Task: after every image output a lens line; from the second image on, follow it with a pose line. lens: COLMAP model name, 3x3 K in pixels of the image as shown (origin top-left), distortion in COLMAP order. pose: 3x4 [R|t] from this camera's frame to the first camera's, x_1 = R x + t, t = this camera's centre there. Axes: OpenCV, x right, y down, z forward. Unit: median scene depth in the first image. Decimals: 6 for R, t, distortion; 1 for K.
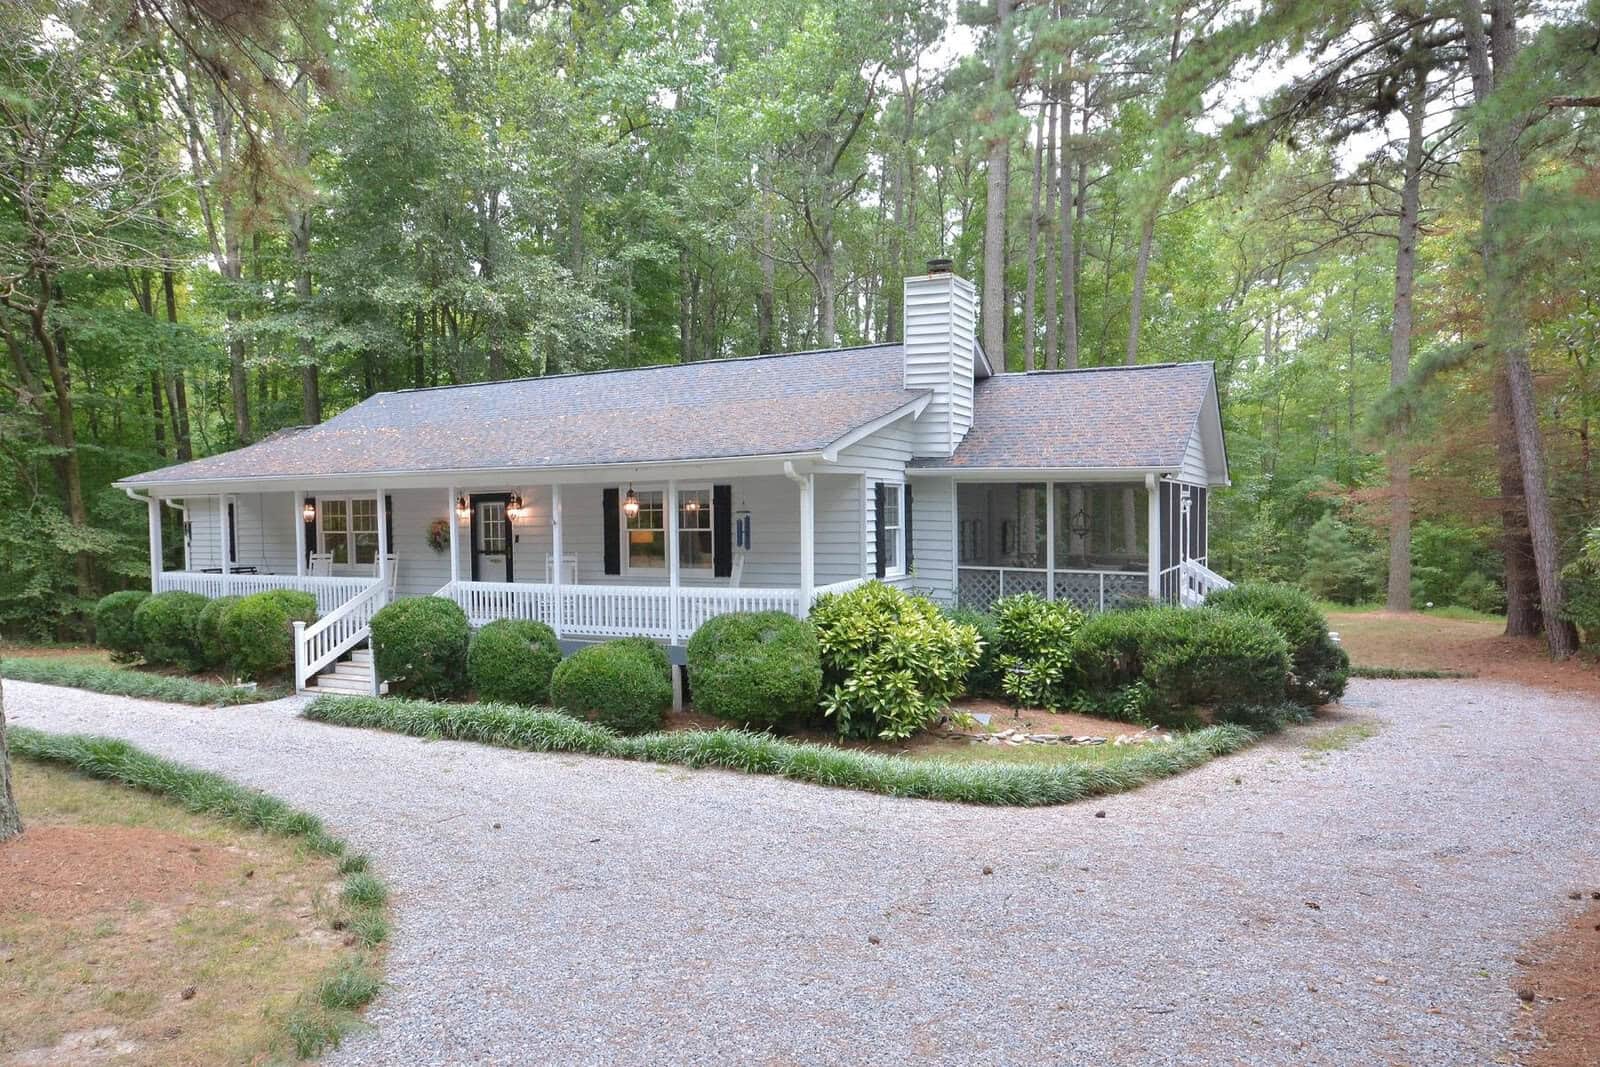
lens RADIAL K [[751.8, 0, 798.6], [0, 751.8, 487.5], [0, 0, 1]] dist [0.000290, -0.000479]
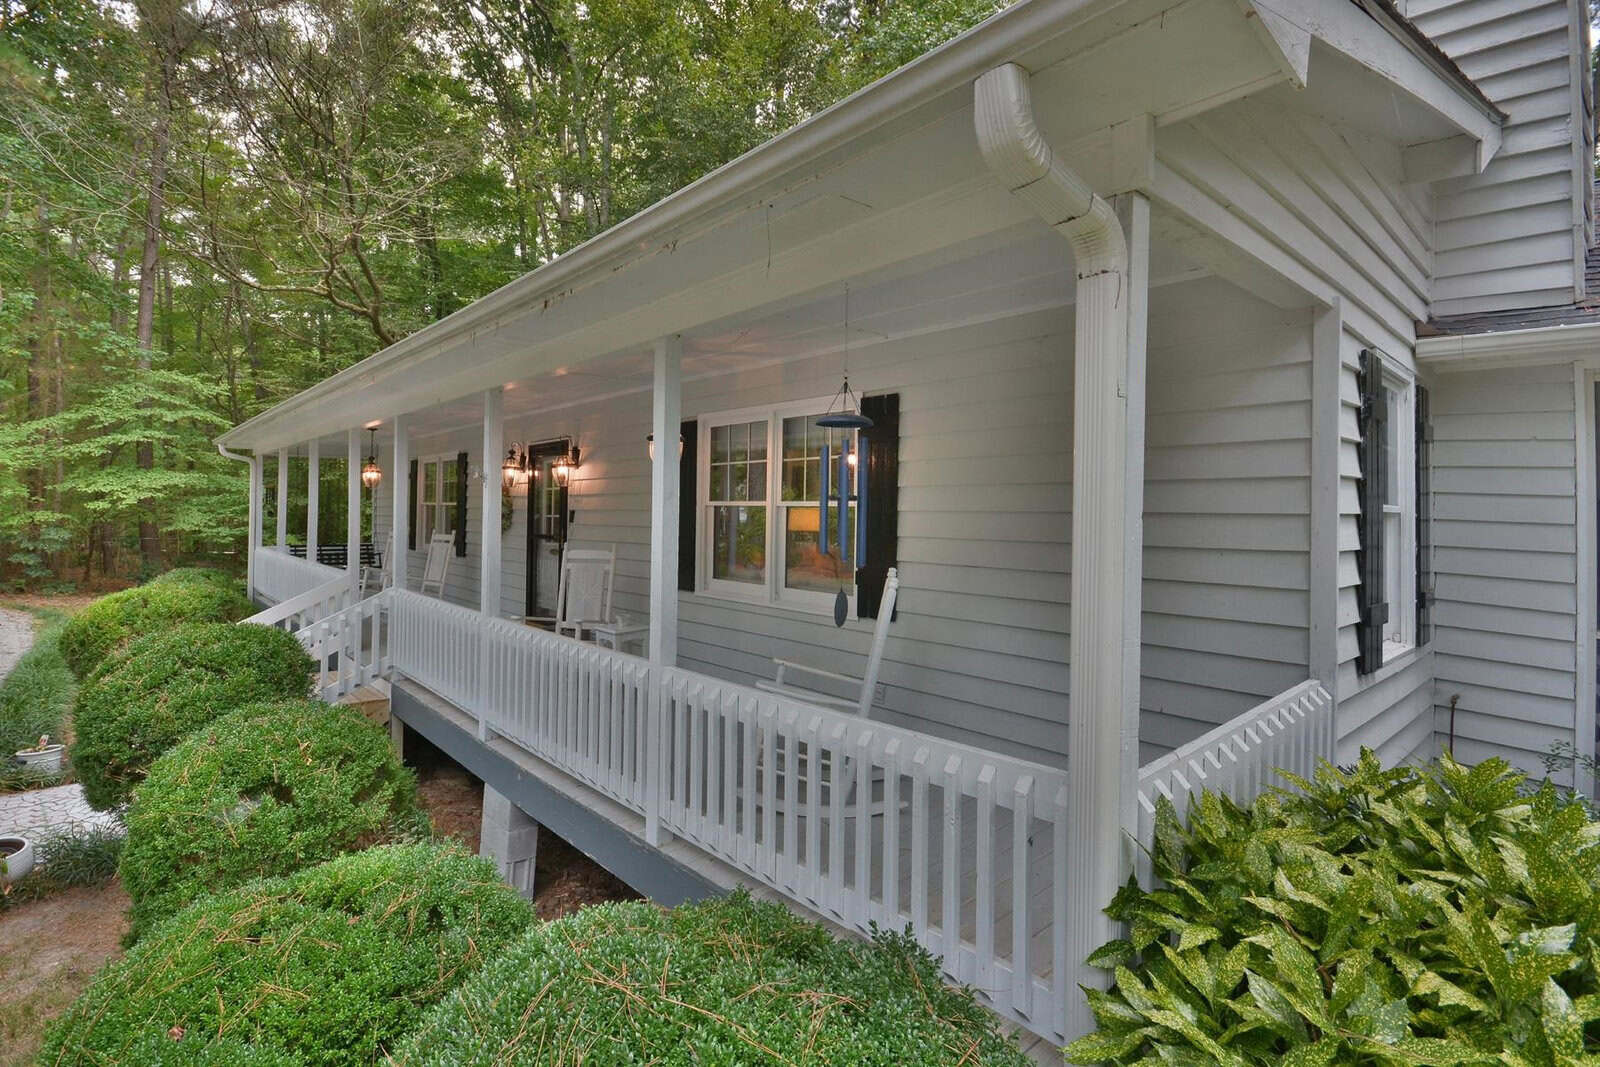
lens RADIAL K [[675.4, 0, 809.6], [0, 675.4, 488.0], [0, 0, 1]] dist [-0.017092, 0.000062]
pose [[0.919218, 0.008412, -0.393660, 0.007284], [-0.005311, 0.999946, 0.008966, 0.044444], [0.393714, -0.006151, 0.919212, 0.652722]]
